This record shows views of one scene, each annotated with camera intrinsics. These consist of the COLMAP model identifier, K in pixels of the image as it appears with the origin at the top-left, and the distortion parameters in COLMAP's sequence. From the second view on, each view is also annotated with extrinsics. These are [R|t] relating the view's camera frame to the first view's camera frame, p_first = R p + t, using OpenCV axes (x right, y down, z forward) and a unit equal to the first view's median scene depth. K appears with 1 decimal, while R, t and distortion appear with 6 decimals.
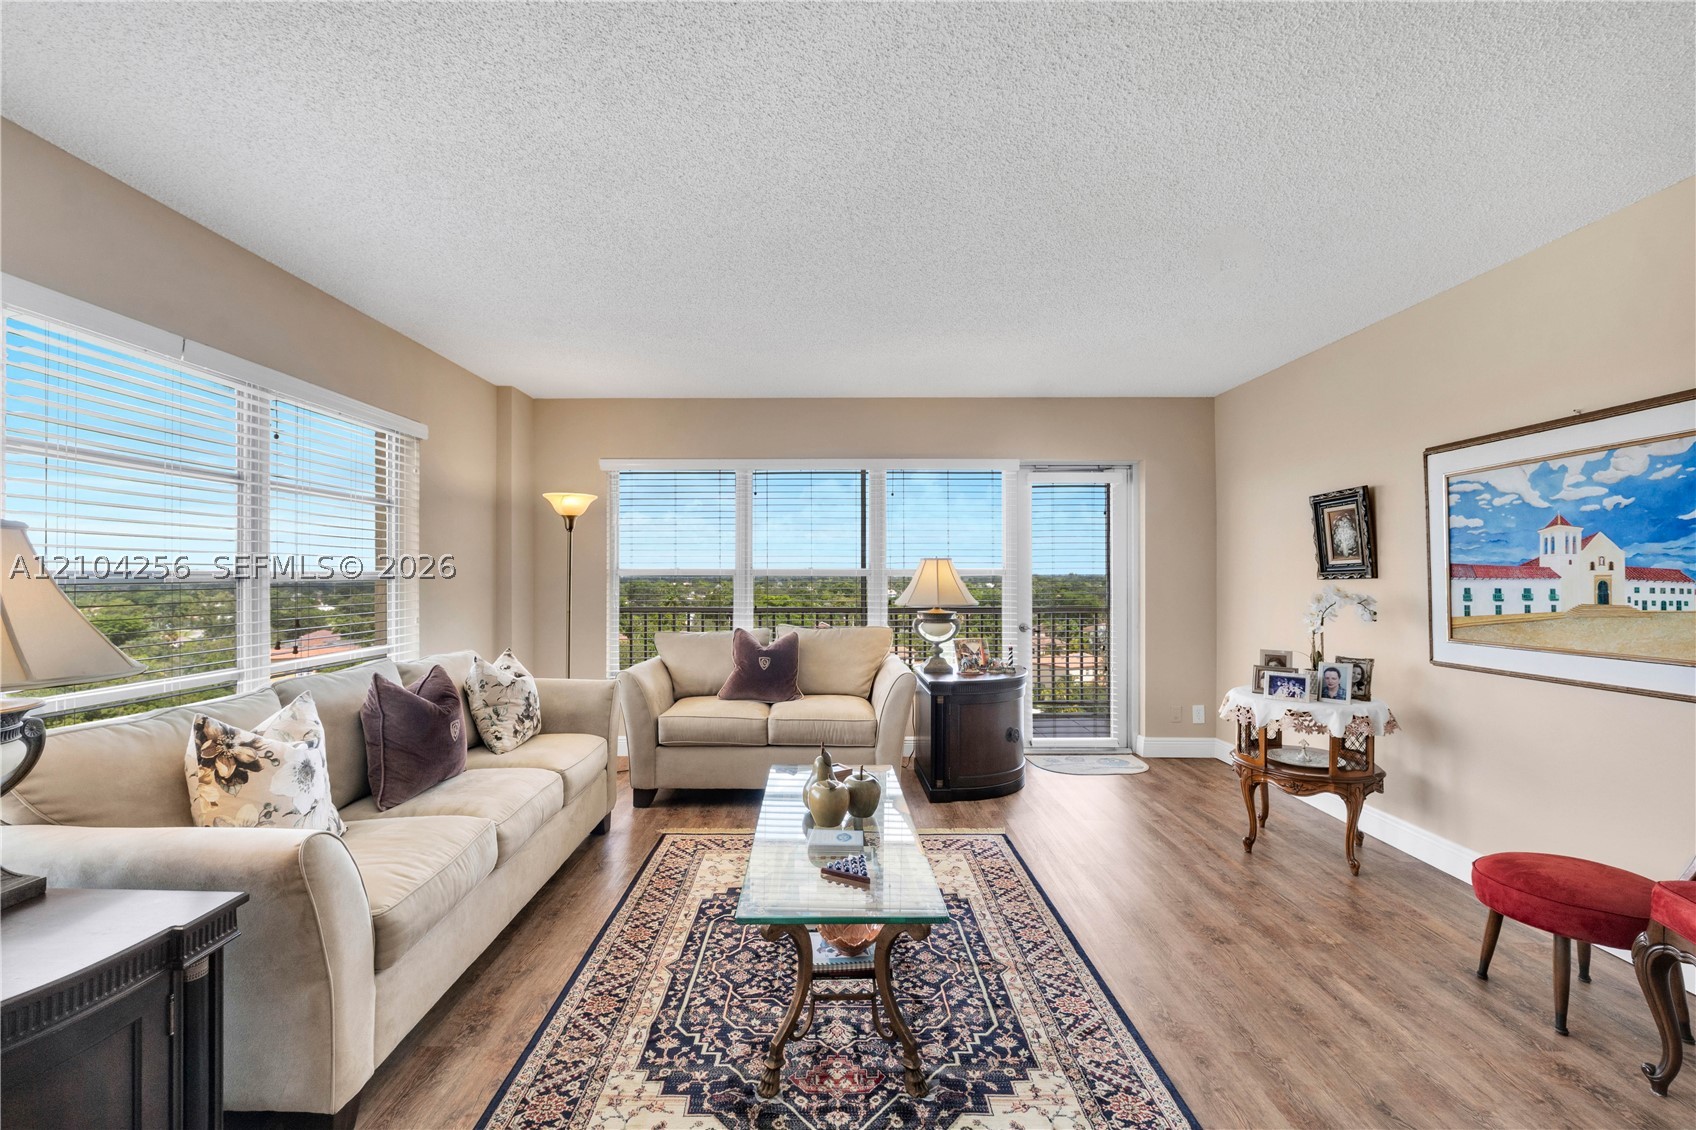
lens RADIAL K [[715.3, 0, 835.8], [0, 715.3, 570.0], [0, 0, 1]] dist [-0.008873, 0.000620]
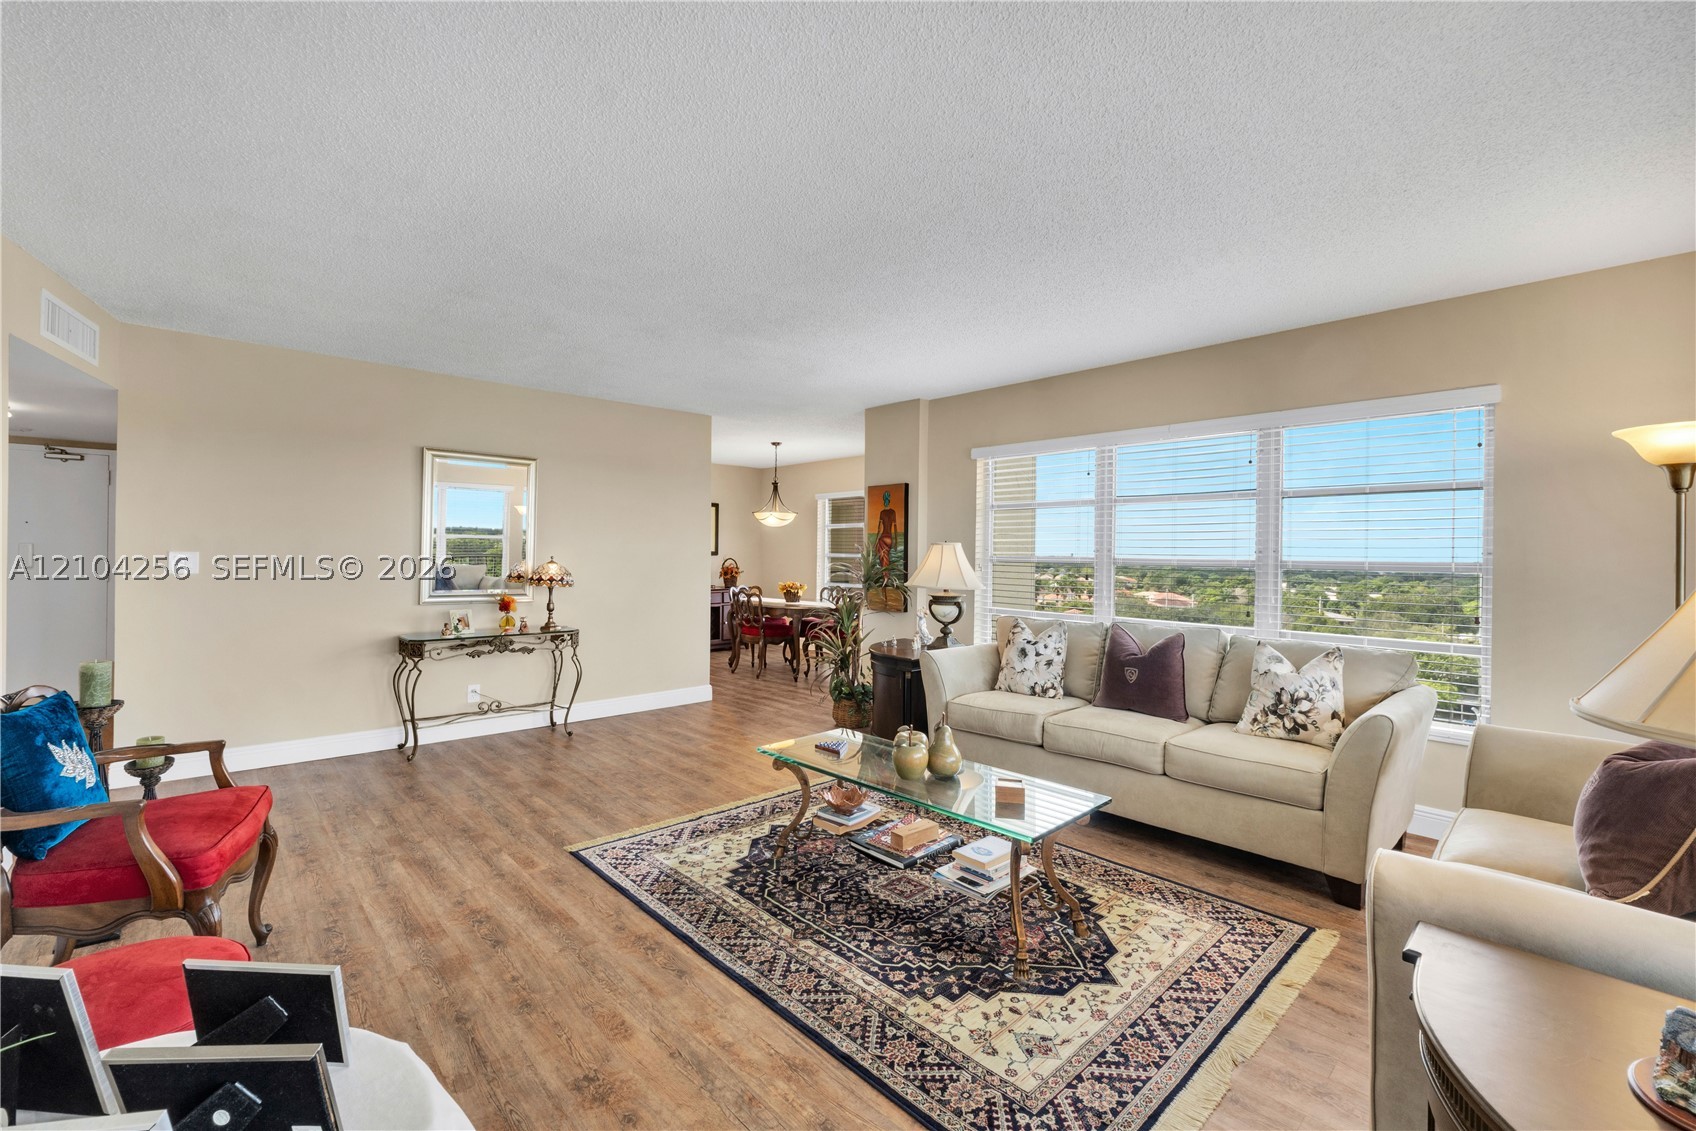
lens RADIAL K [[716.8, 0, 835.8], [0, 716.8, 562.6], [0, 0, 1]] dist [-0.011792, -0.000120]
pose [[-0.741137, -0.001491, -0.671353, 0.725409], [-0.010812, 0.999894, 0.009715, 0.000915], [0.671267, 0.014459, -0.741074, 1.464086]]
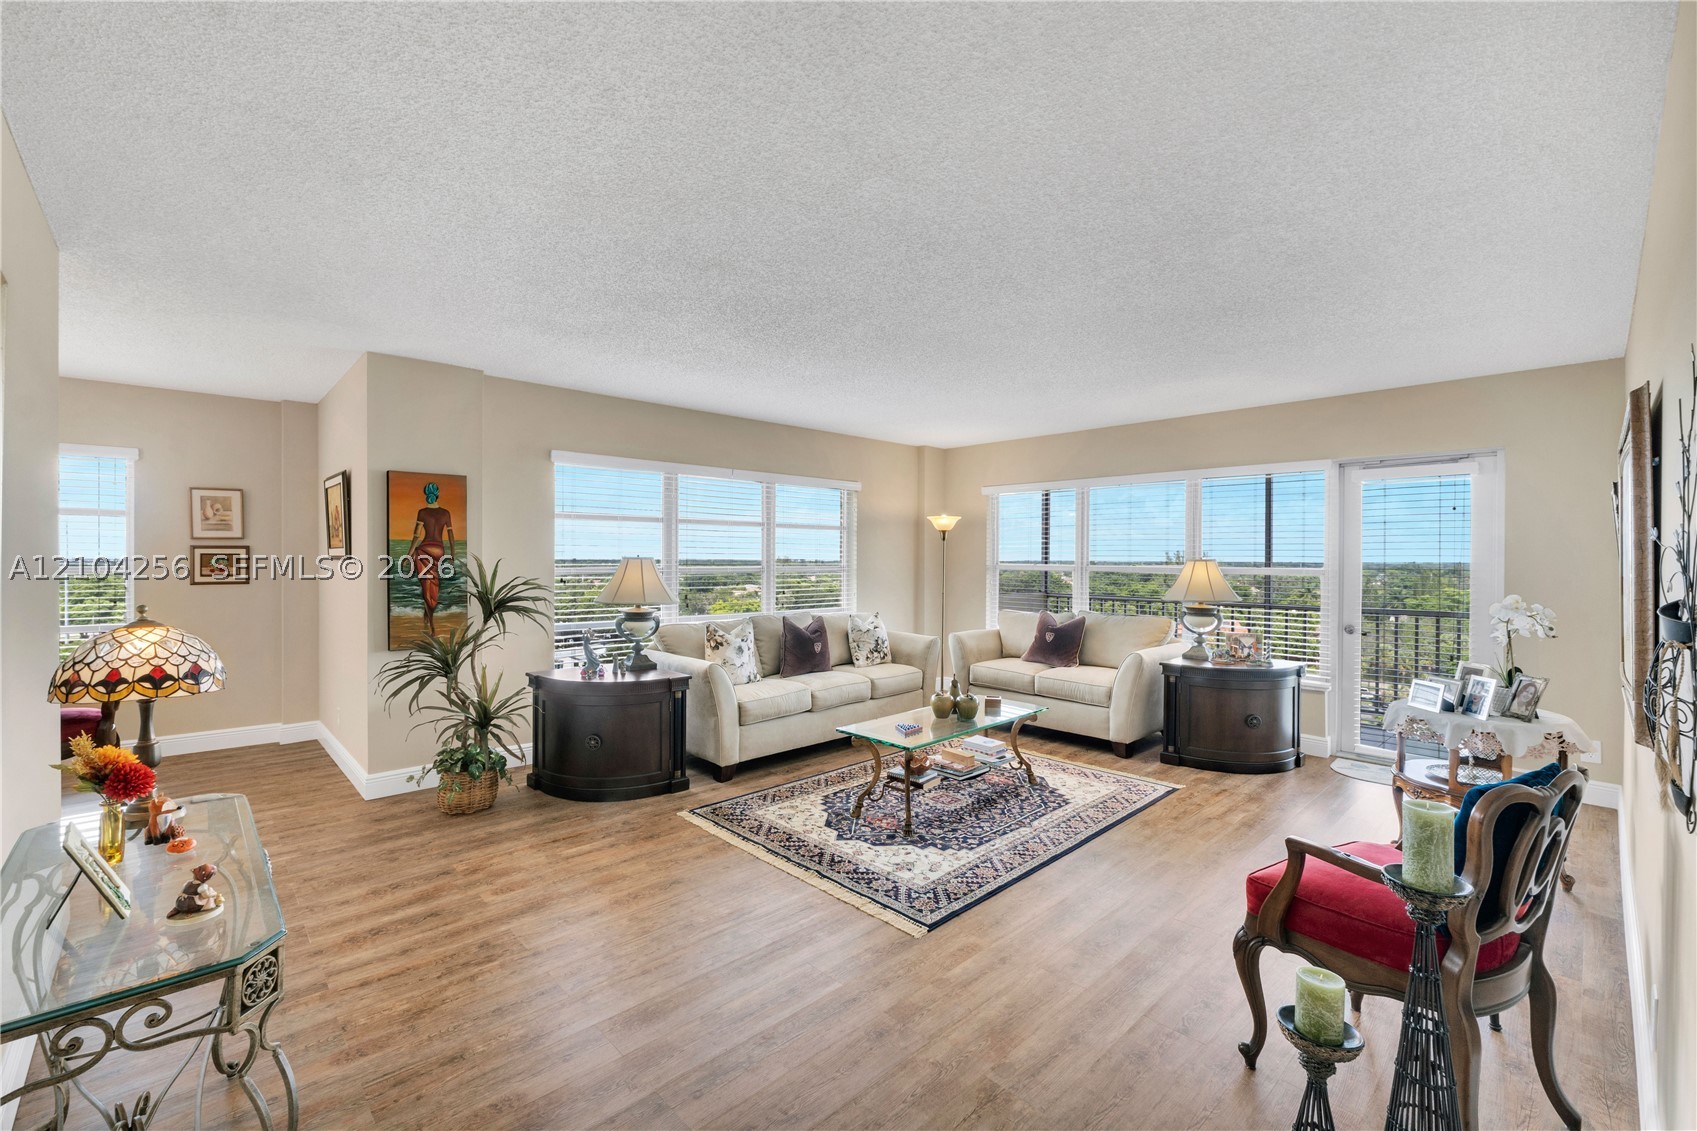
lens RADIAL K [[715.3, 0, 834.4], [0, 715.3, 563.9], [0, 0, 1]] dist [-0.011650, 0.000813]
pose [[0.680901, 0.009269, -0.732316, 0.887954], [-0.001313, 0.999934, 0.011435, -0.034002], [0.732374, -0.006824, 0.680868, -0.315953]]
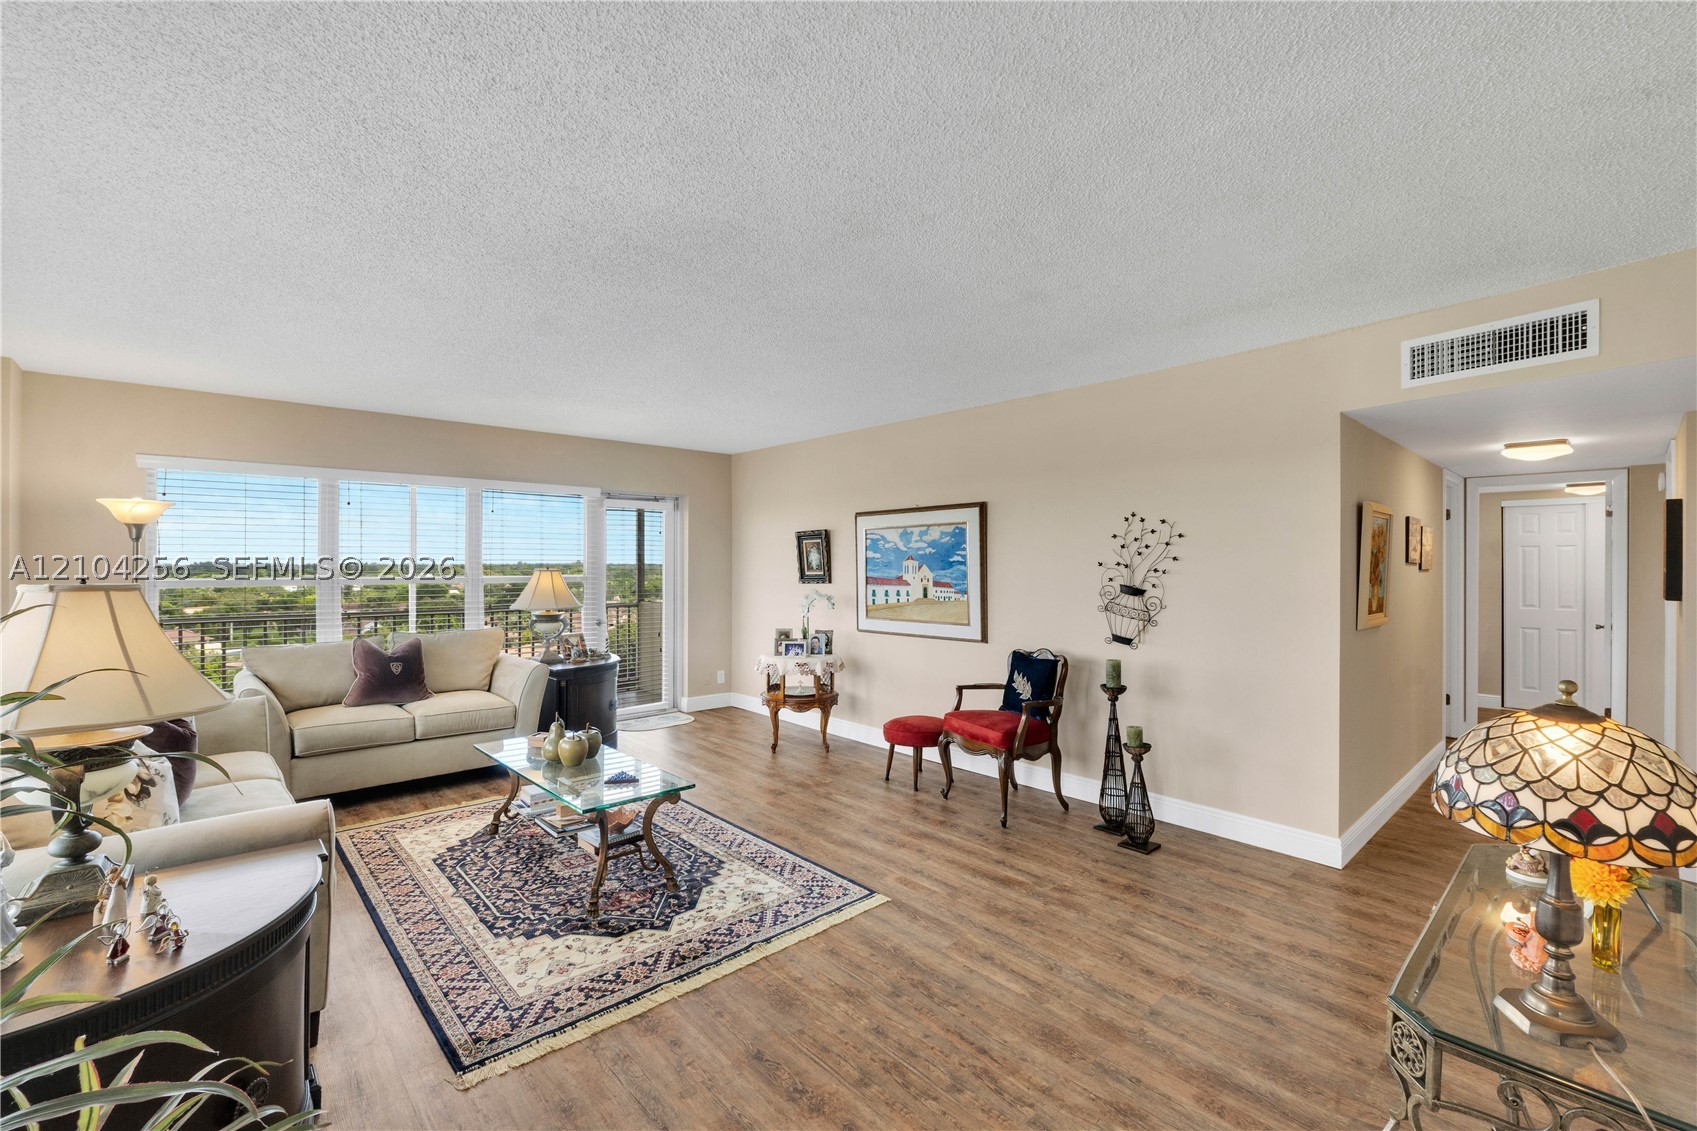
lens RADIAL K [[715.3, 0, 834.4], [0, 715.3, 563.9], [0, 0, 1]] dist [-0.011650, 0.000813]
pose [[0.742786, 0.001177, 0.669527, -0.478966], [-0.005605, 0.999974, 0.004461, -0.052667], [-0.669505, -0.007067, 0.742774, -0.355049]]
